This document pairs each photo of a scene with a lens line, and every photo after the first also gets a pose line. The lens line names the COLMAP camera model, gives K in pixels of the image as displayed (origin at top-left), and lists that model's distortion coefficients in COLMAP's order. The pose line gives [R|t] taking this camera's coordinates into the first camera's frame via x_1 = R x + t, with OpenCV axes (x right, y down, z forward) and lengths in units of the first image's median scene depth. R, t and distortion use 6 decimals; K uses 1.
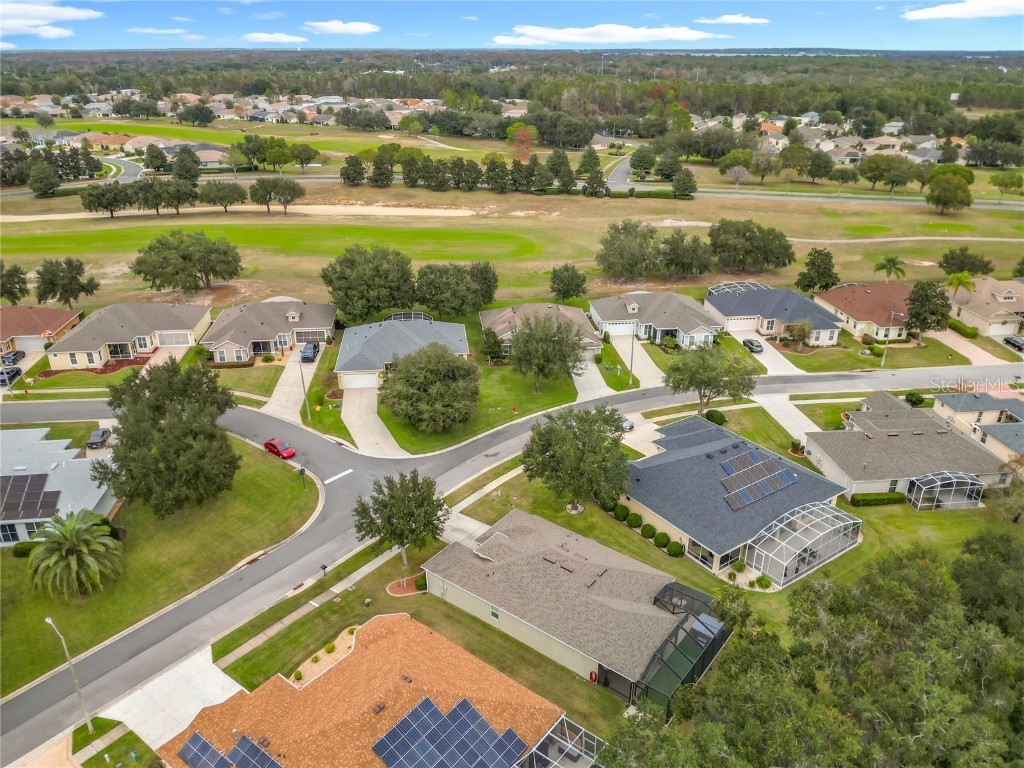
lens RADIAL K [[737.2, 0, 512.4], [0, 737.2, 364.0], [0, 0, 1]] dist [0.078444, -0.116330]
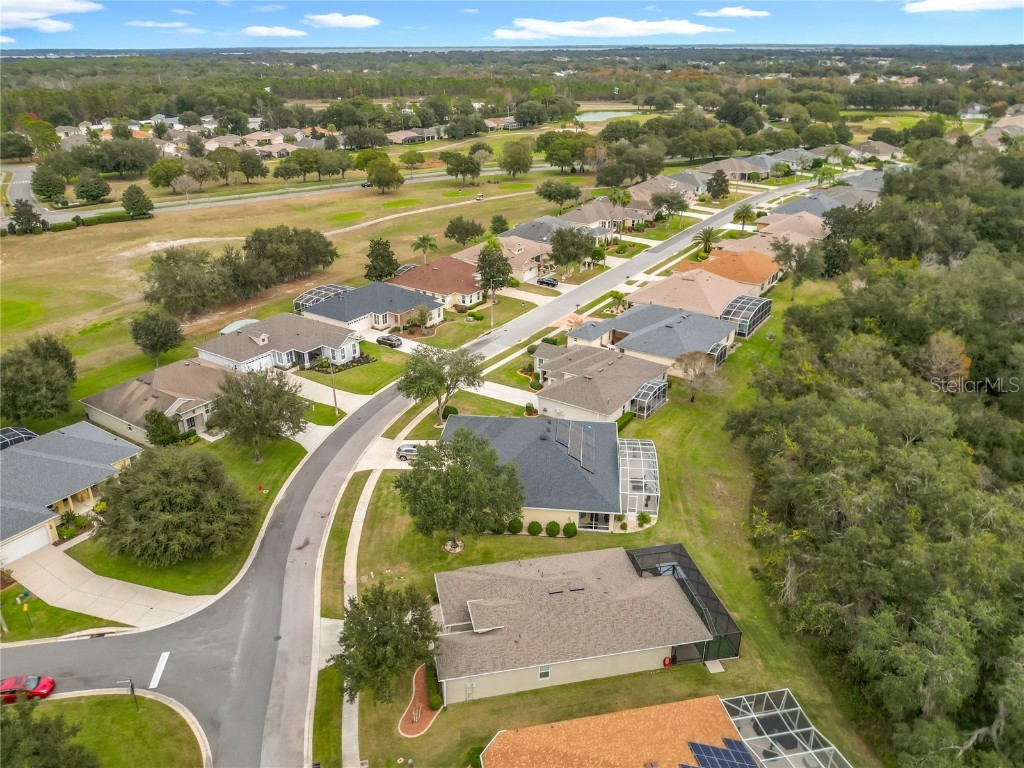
lens RADIAL K [[726.4, 0, 510.3], [0, 726.4, 397.0], [0, 0, 1]] dist [0.006350, -0.025195]
pose [[0.660188, -0.332013, 0.673735, -0.262767], [0.298764, 0.939062, 0.170009, -0.072473], [-0.689124, 0.089050, 0.719151, 0.170995]]
